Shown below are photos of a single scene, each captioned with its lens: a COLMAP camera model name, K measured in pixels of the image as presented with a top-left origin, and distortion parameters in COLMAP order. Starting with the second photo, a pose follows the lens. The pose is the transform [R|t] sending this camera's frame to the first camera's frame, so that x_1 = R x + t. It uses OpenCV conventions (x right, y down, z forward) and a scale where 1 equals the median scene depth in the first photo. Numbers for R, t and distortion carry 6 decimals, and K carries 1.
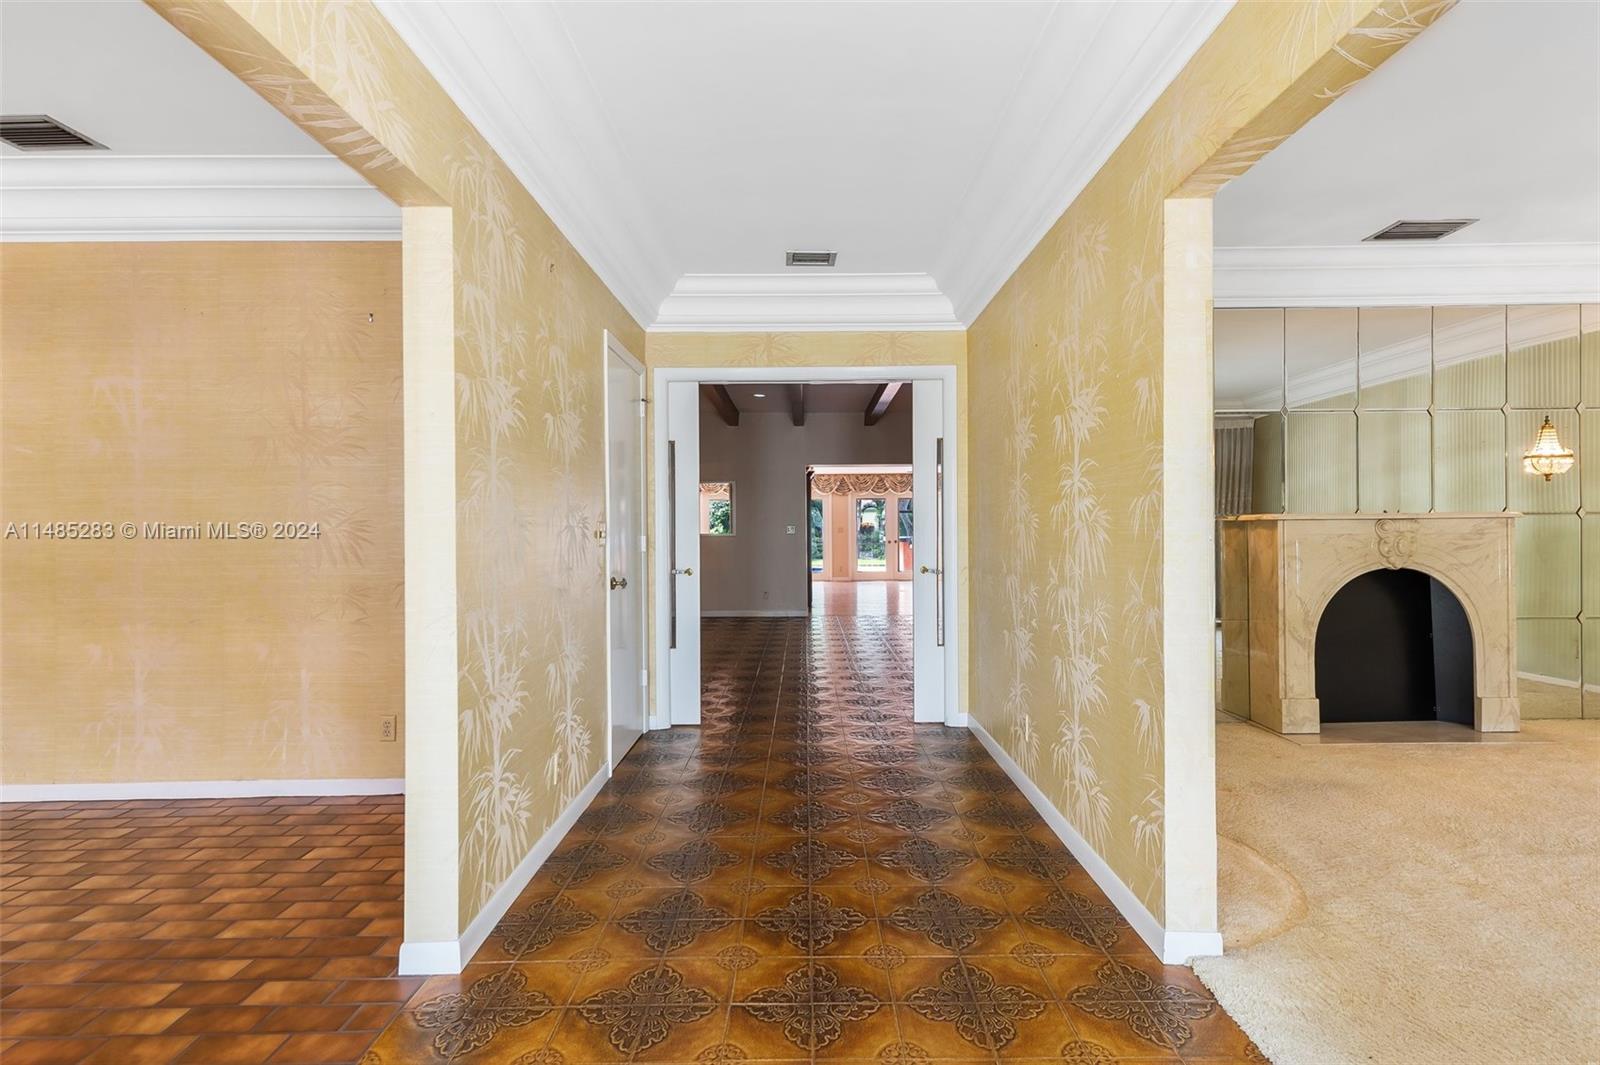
lens RADIAL K [[764.2, 0, 802.0], [0, 764.2, 529.3], [0, 0, 1]] dist [0.017960, -0.005358]
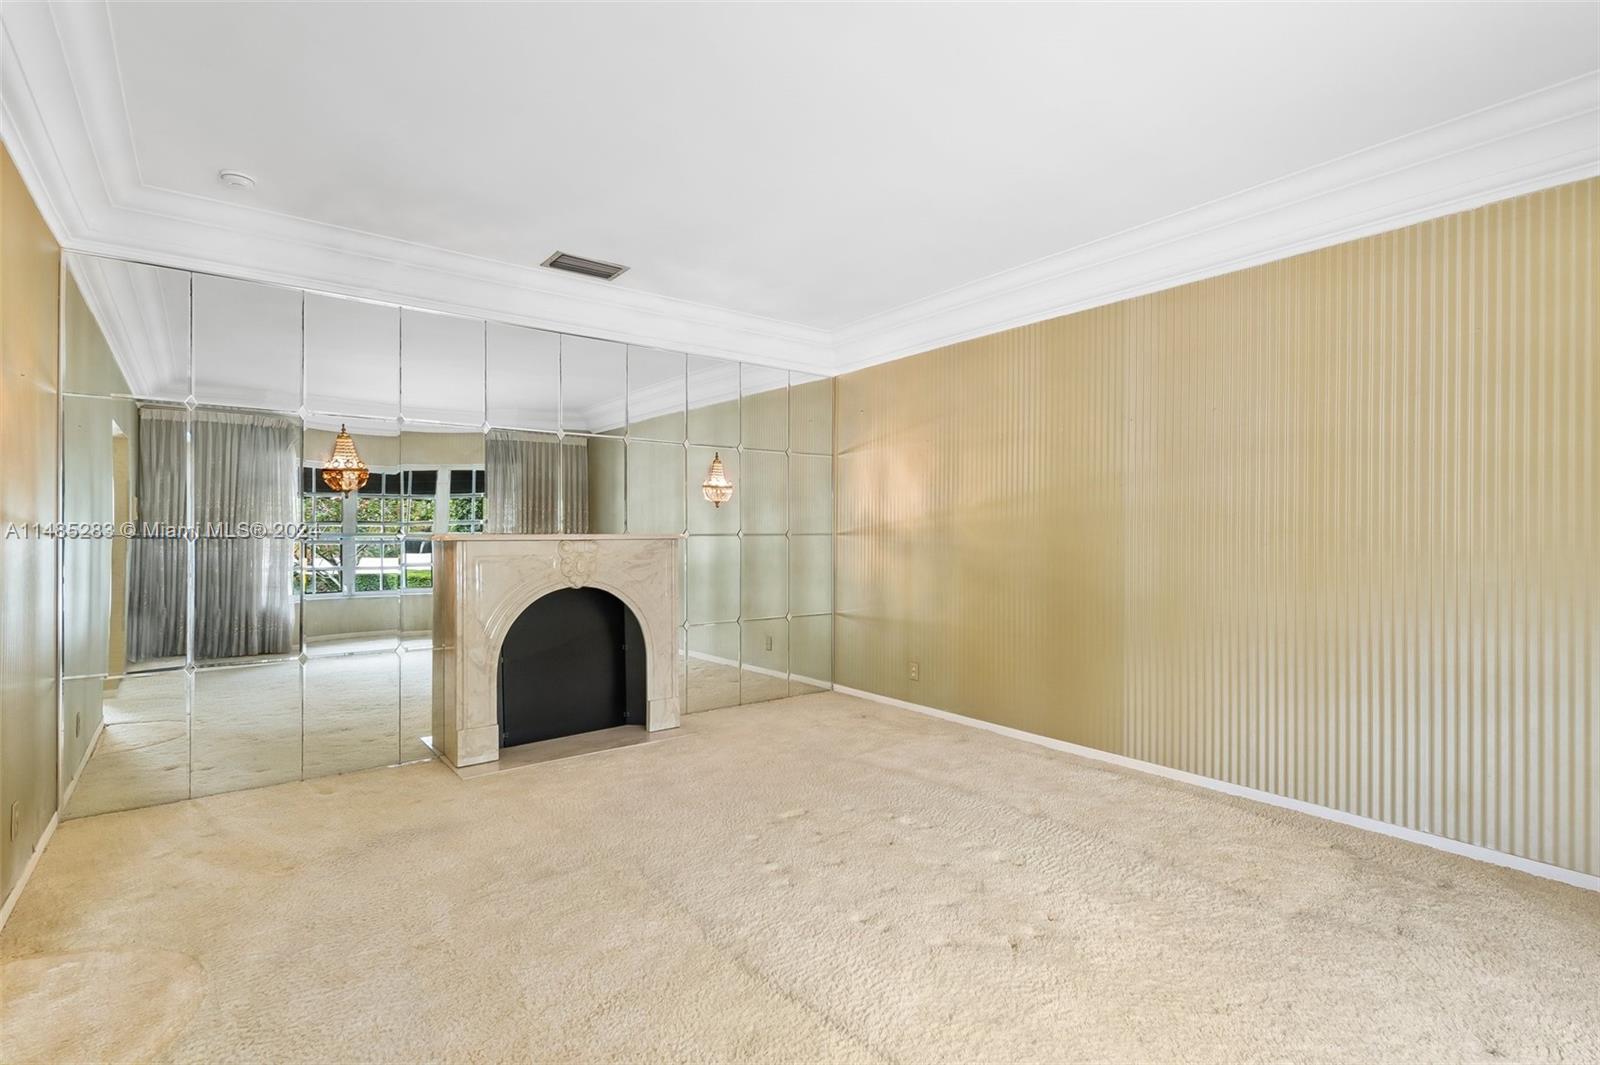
lens RADIAL K [[764.2, 0, 802.0], [0, 764.2, 531.5], [0, 0, 1]] dist [0.017960, -0.005358]
pose [[0.788752, 0.008495, 0.614653, 0.372614], [-0.004052, 0.999955, -0.008620, -0.017261], [-0.614699, 0.004308, 0.788750, -0.004055]]
